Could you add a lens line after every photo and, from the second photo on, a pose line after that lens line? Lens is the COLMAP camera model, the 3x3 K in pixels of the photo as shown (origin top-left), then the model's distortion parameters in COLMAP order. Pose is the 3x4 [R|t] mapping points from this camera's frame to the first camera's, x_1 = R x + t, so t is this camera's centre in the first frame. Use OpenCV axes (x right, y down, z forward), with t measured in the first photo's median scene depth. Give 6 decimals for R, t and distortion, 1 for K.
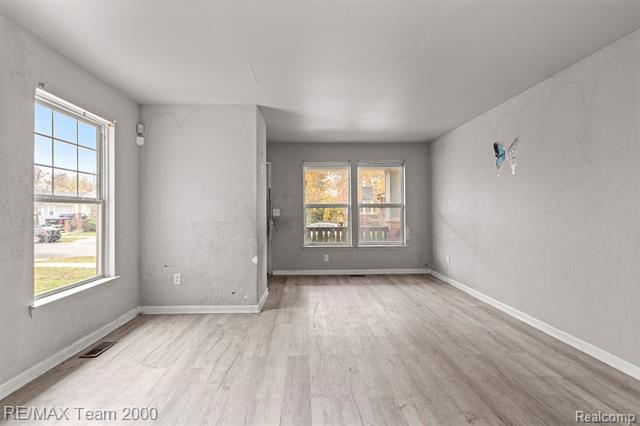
lens RADIAL K [[294.3, 0, 312.1], [0, 294.3, 208.9], [0, 0, 1]] dist [0.004008, -0.002696]
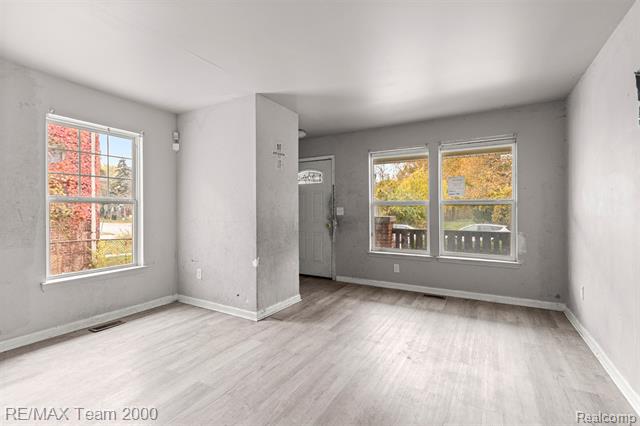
lens RADIAL K [[294.3, 0, 313.2], [0, 294.3, 210.6], [0, 0, 1]] dist [0.004008, -0.002696]
pose [[0.850905, 0.005654, -0.525288, 0.447149], [0.001379, 0.999915, 0.012996, -0.002576], [0.525317, -0.011783, 0.850825, 0.316767]]
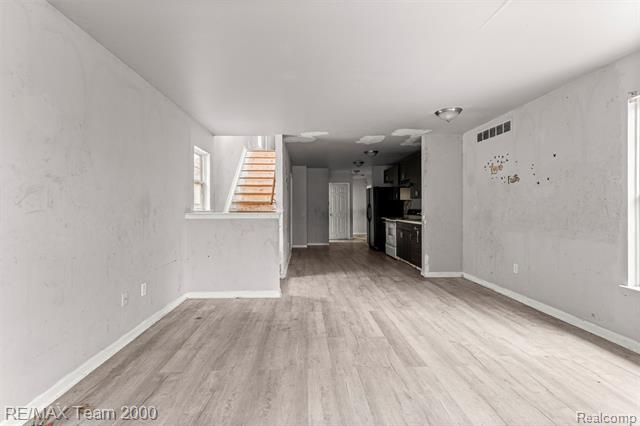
lens RADIAL K [[294.3, 0, 310.2], [0, 294.3, 208.5], [0, 0, 1]] dist [0.004008, -0.002696]
pose [[-0.999973, 0.006707, 0.002922, 0.192467], [0.006696, 0.999970, -0.003910, 0.007549], [-0.002948, -0.003890, -0.999988, 1.329842]]
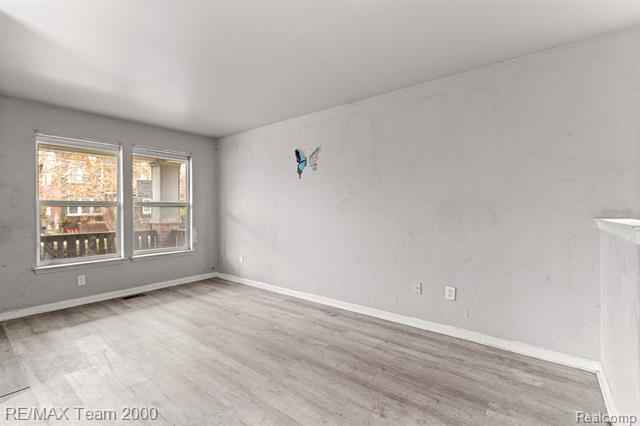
lens RADIAL K [[294.3, 0, 309.2], [0, 294.3, 209.8], [0, 0, 1]] dist [0.004008, -0.002696]
pose [[0.654392, -0.000041, 0.756156, -0.197085], [-0.003263, 0.999991, 0.002878, 0.000511], [-0.756149, -0.004351, 0.654386, 0.252394]]
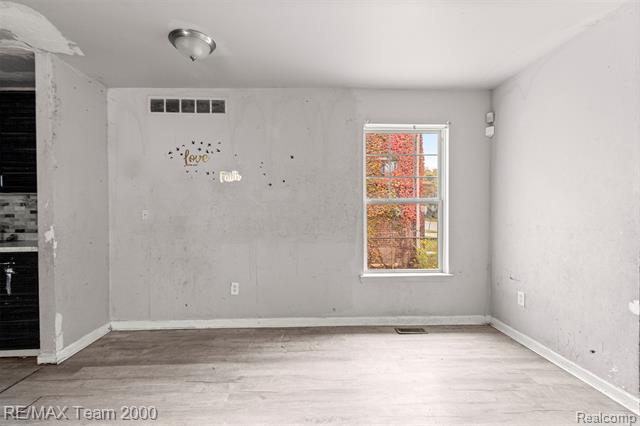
lens RADIAL K [[294.3, 0, 309.8], [0, 294.3, 215.5], [0, 0, 1]] dist [0.004008, -0.002696]
pose [[0.003780, 0.019728, -0.999798, 0.306650], [0.012757, 0.999723, 0.019775, -0.000783], [0.999911, -0.012830, 0.003527, 0.447923]]
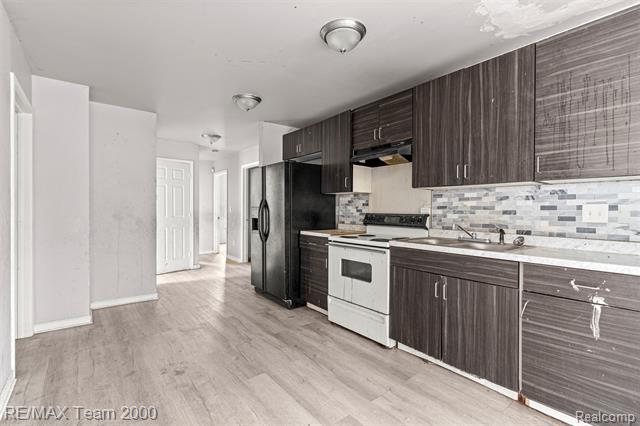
lens RADIAL K [[294.3, 0, 311.2], [0, 294.3, 211.5], [0, 0, 1]] dist [0.004008, -0.002696]
pose [[-0.806897, 0.003163, -0.590683, 0.212642], [0.001782, 0.999994, 0.002921, 0.000683], [0.590689, 0.001305, -0.806898, -0.145243]]
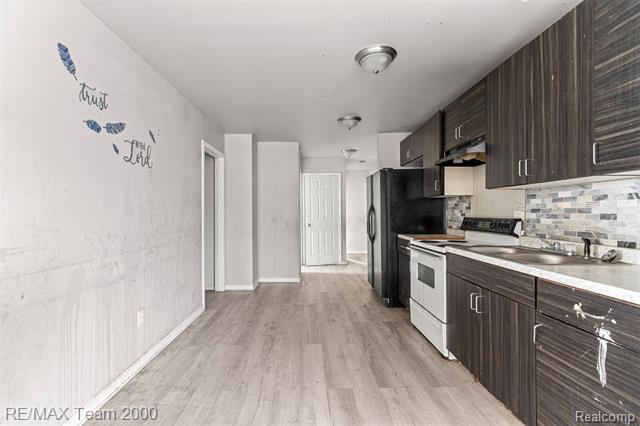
lens RADIAL K [[294.3, 0, 310.0], [0, 294.3, 211.8], [0, 0, 1]] dist [0.004008, -0.002696]
pose [[-0.999824, 0.006444, 0.017609, -0.059849], [0.006243, 0.999915, -0.011403, -0.000028], [-0.017681, -0.011291, -0.999780, 0.083030]]
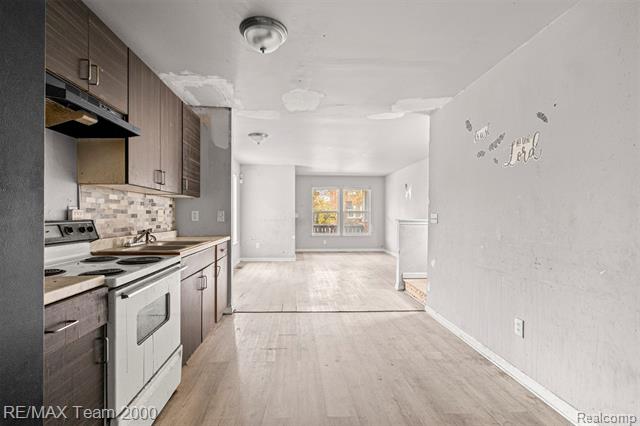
lens RADIAL K [[294.3, 0, 315.6], [0, 294.3, 217.6], [0, 0, 1]] dist [0.004008, -0.002696]
pose [[0.999286, 0.009181, 0.036658, -0.116384], [-0.009721, 0.999846, 0.014584, -0.005430], [-0.036519, -0.014930, 0.999221, -1.198084]]
